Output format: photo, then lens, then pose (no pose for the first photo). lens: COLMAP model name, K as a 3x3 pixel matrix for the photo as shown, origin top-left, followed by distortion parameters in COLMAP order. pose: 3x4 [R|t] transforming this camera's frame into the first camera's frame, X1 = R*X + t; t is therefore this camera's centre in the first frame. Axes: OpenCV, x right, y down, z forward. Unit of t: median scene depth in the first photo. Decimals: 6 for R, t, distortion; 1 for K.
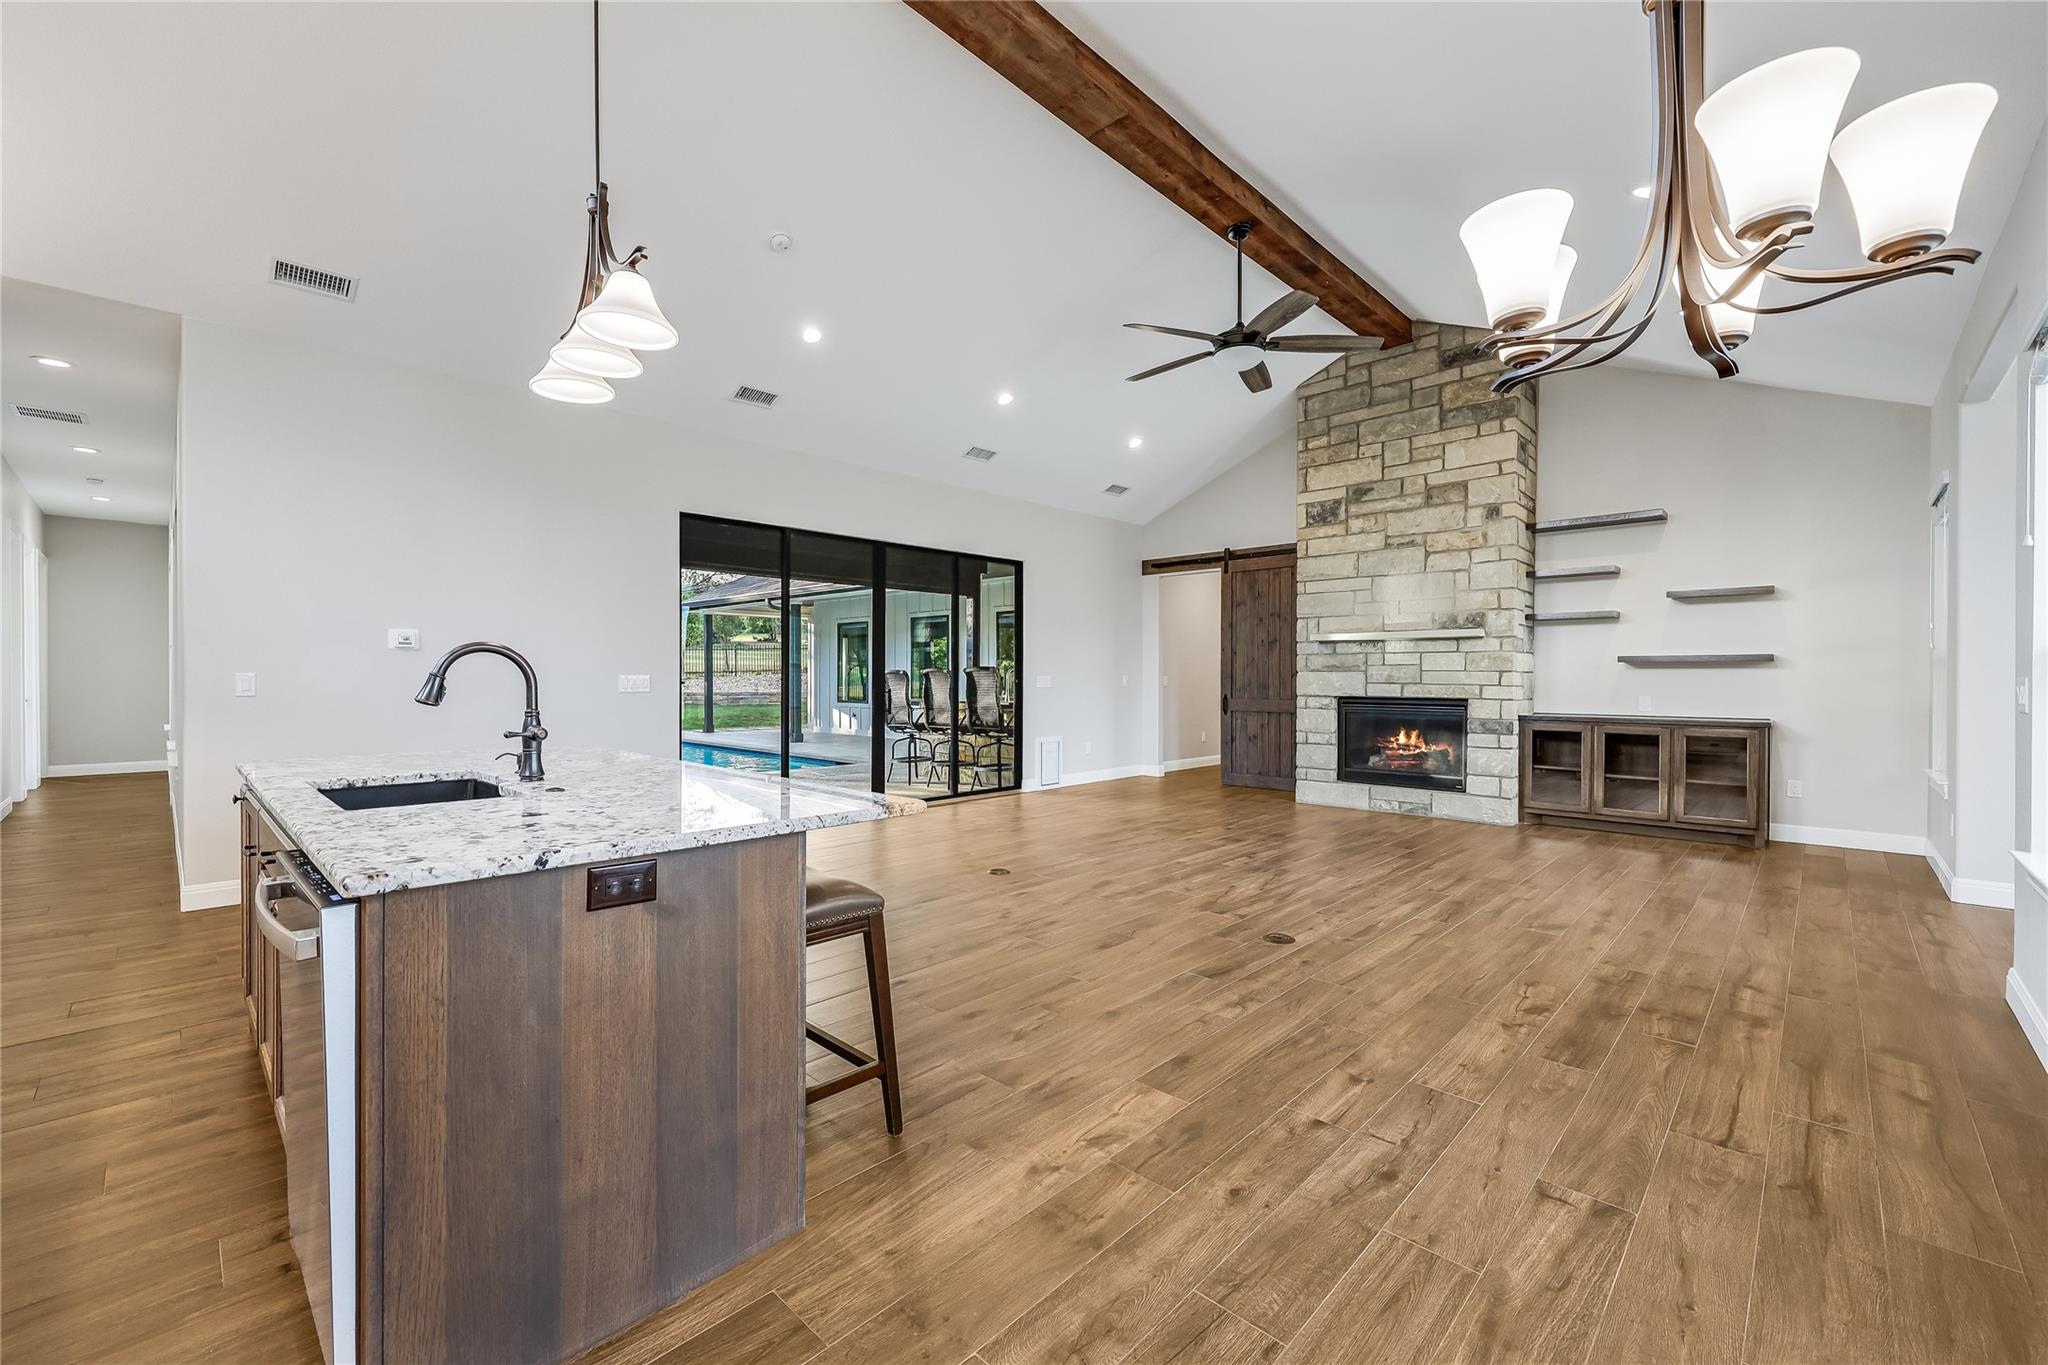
lens RADIAL K [[823.4, 0, 1024.0], [0, 823.4, 682.5], [0, 0, 1]] dist [-0.000582, 0.000337]
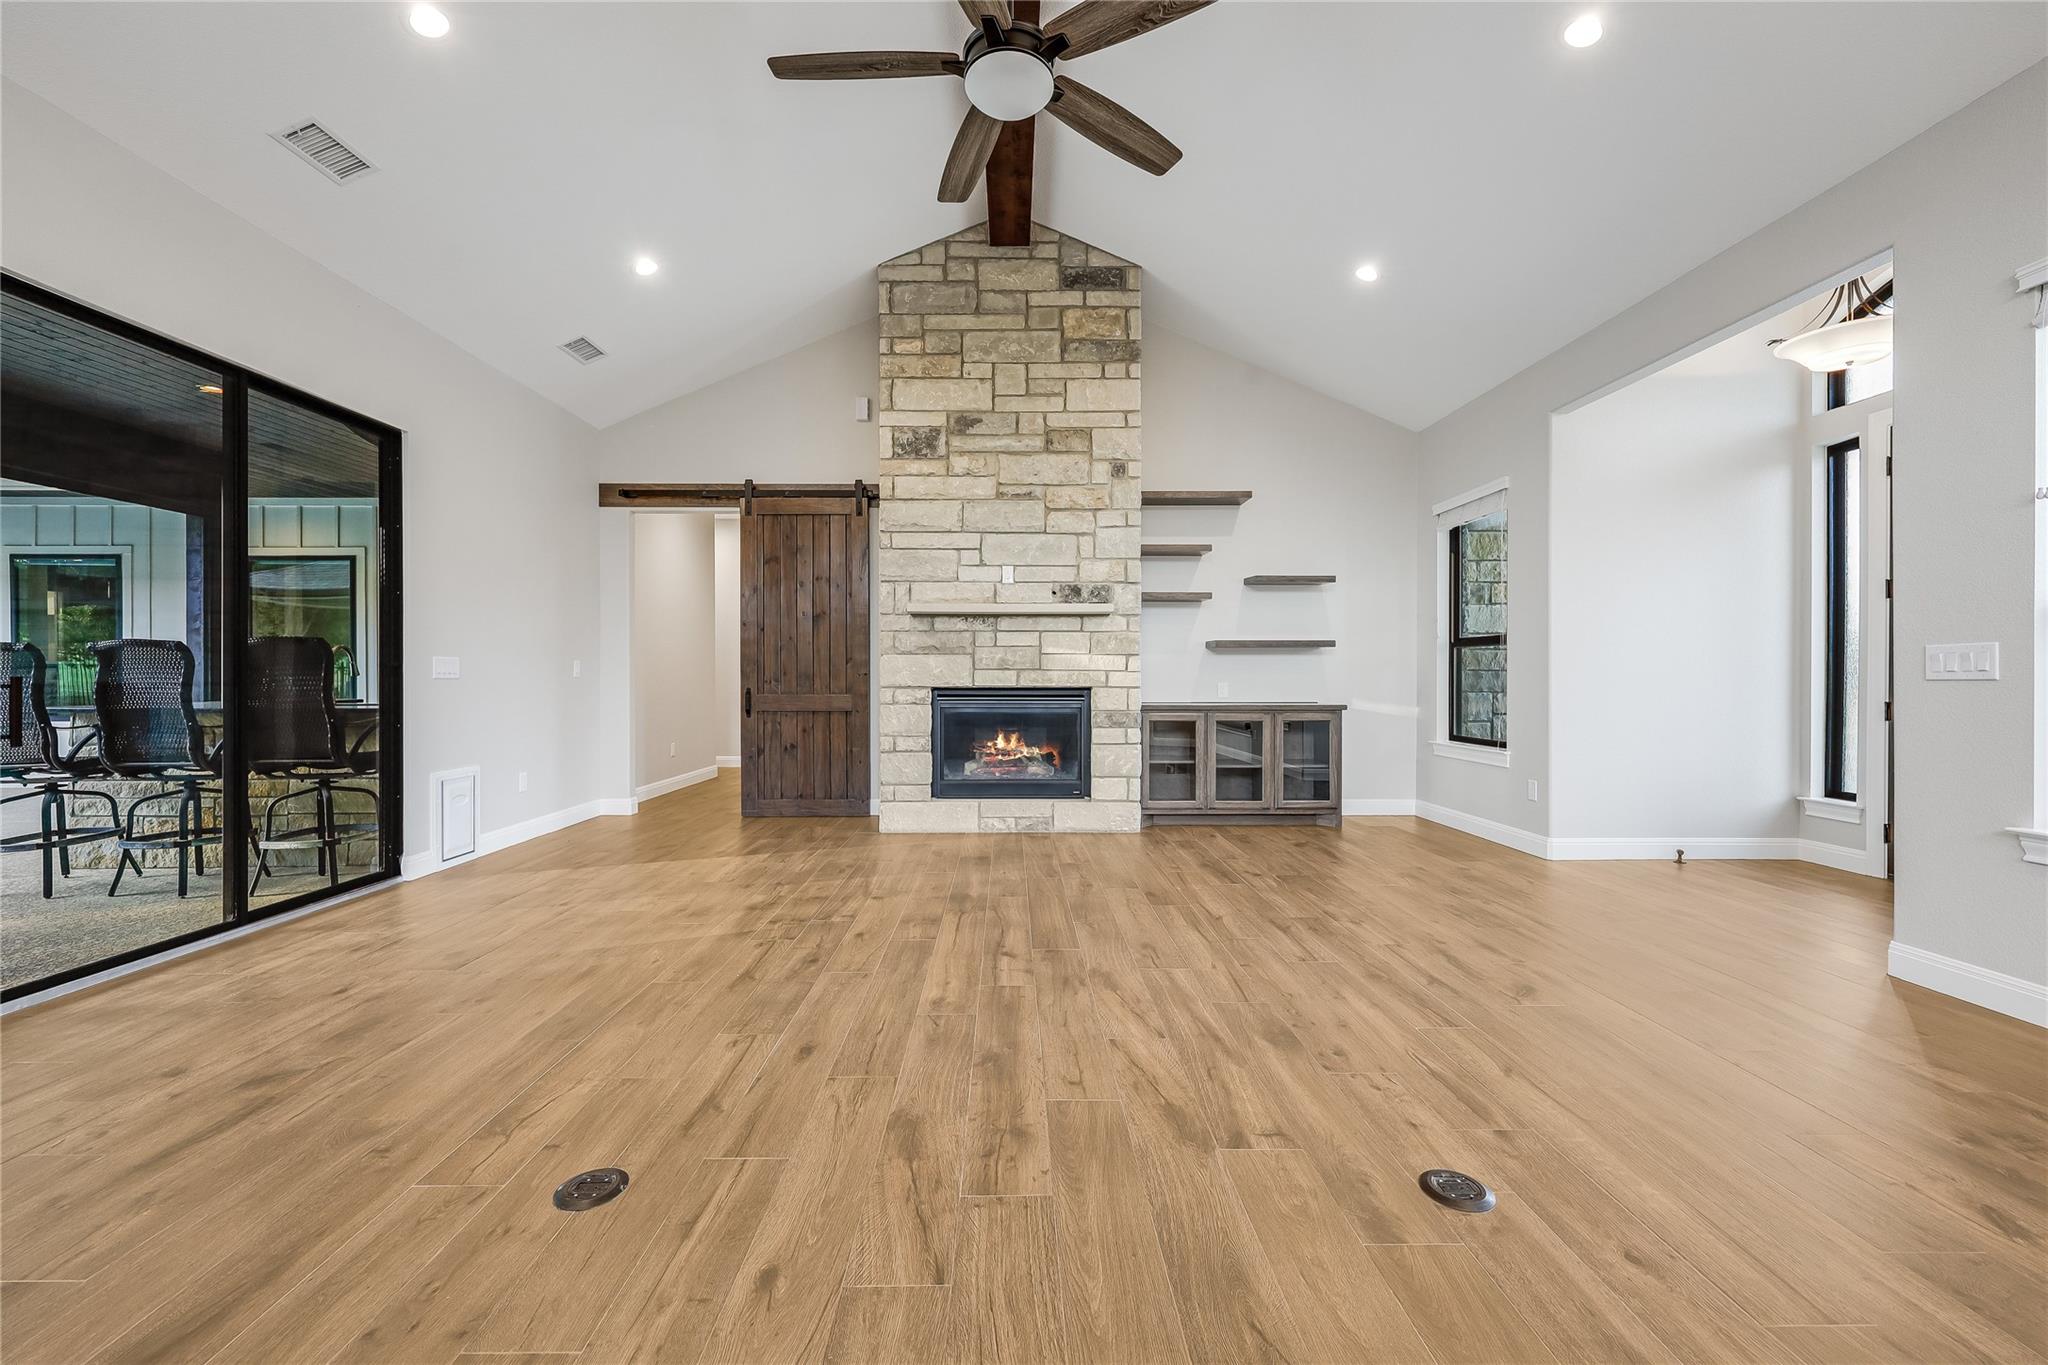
lens RADIAL K [[823.4, 0, 1024.0], [0, 823.4, 682.5], [0, 0, 1]] dist [-0.000582, 0.000337]
pose [[0.718628, -0.006027, 0.695369, -0.092369], [0.005553, 0.999980, 0.002928, 0.011422], [-0.695373, 0.001758, 0.718647, 0.415303]]
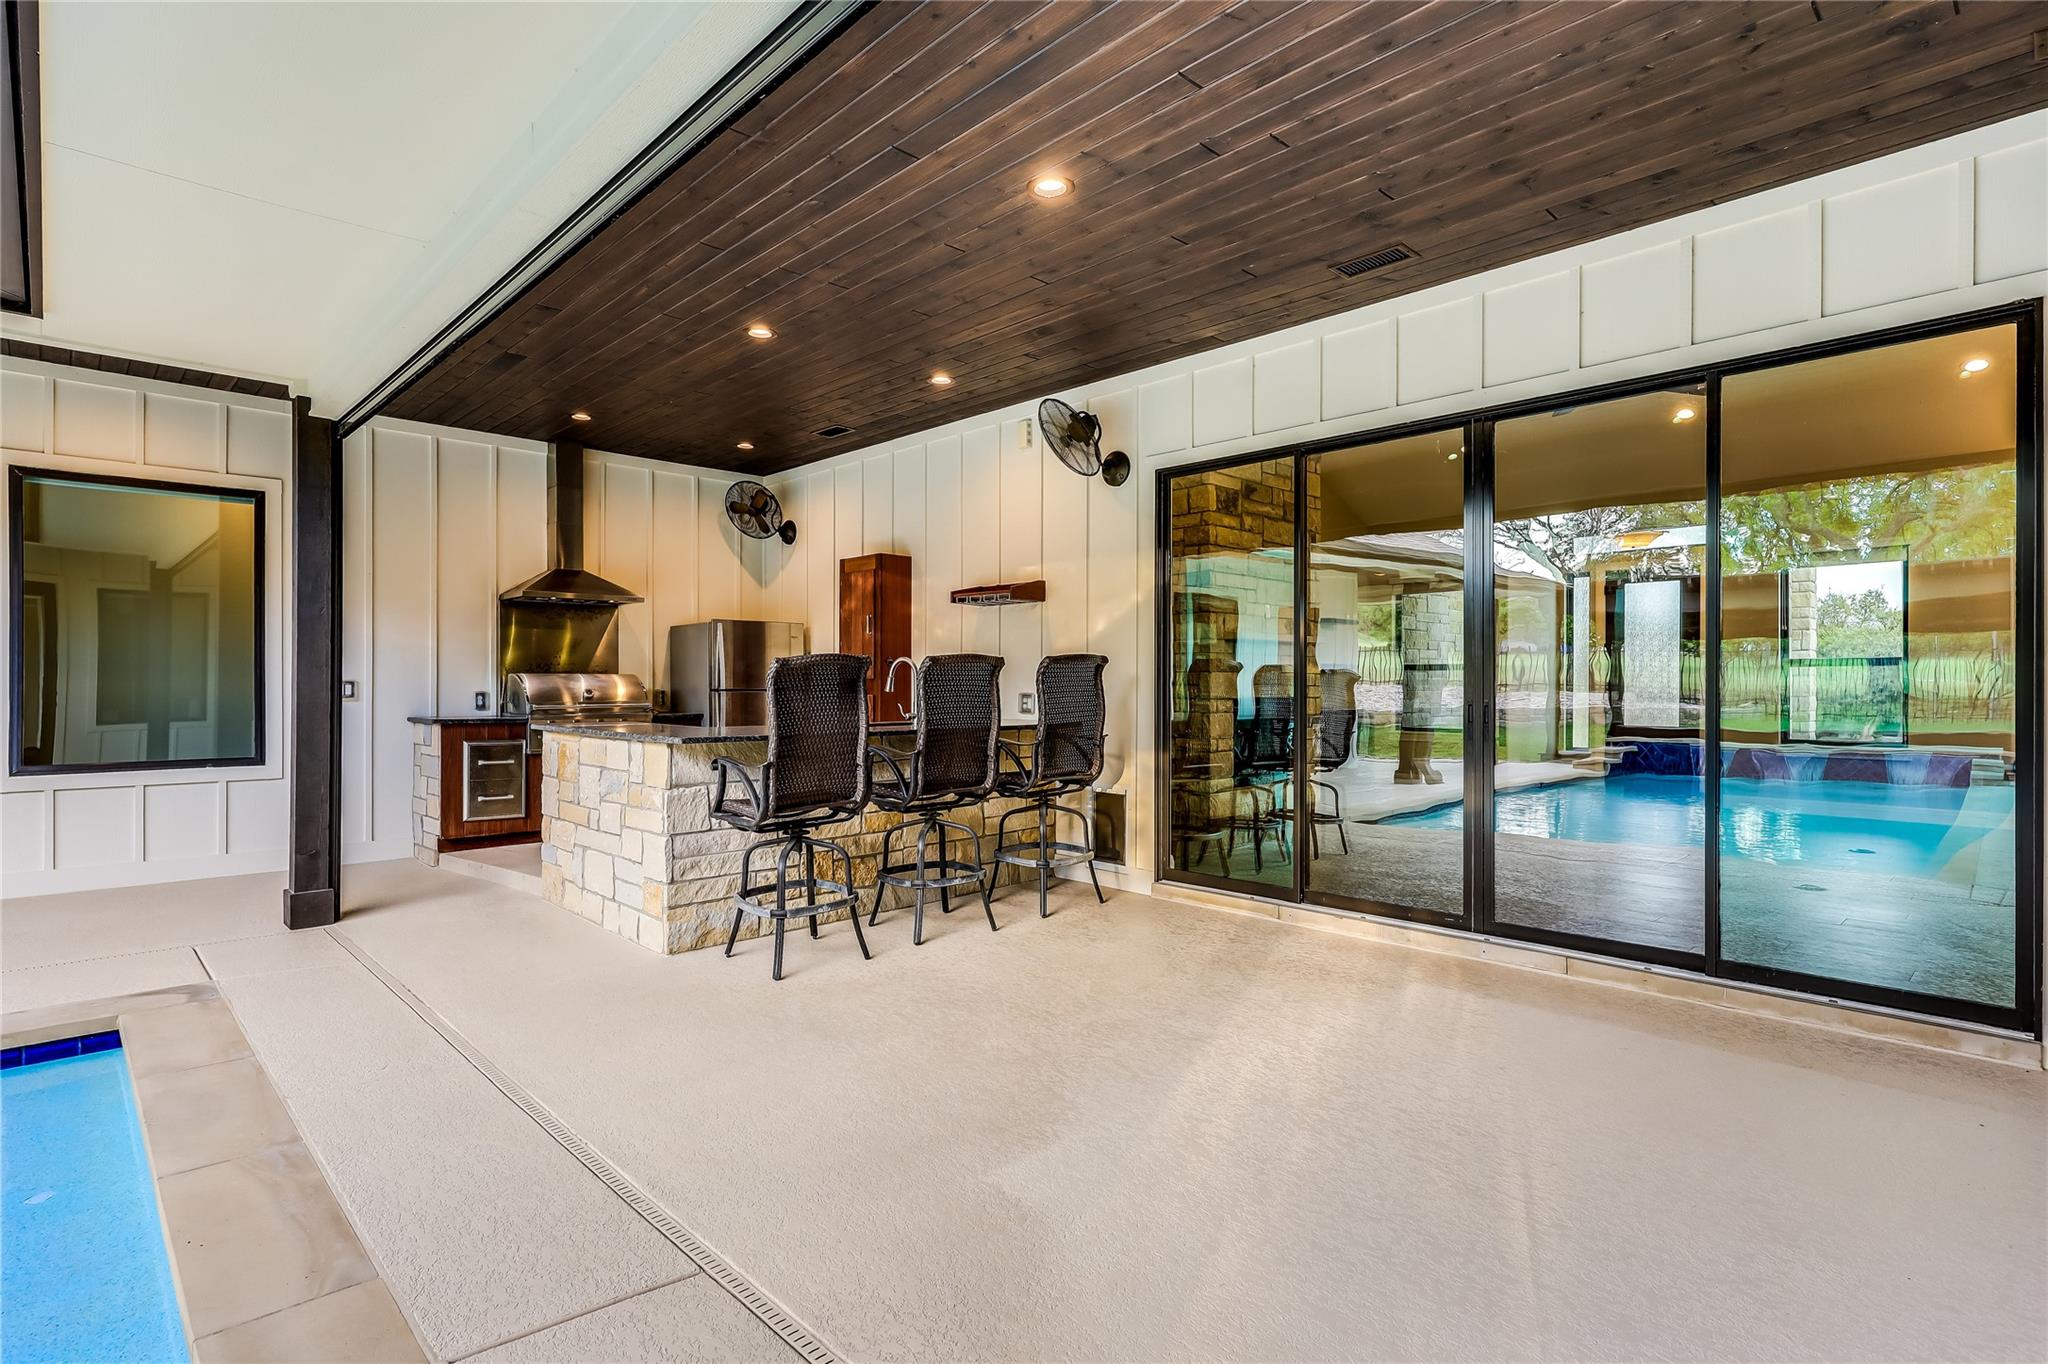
lens RADIAL K [[1035.9, 0, 1024.0], [0, 1035.9, 682.0], [0, 0, 1]] dist [-0.001986, -0.000390]
pose [[0.043130, -0.000228, 0.999069, -0.852565], [0.004611, 0.999989, 0.000030, -0.003346], [-0.999059, 0.004606, 0.043130, 1.242152]]
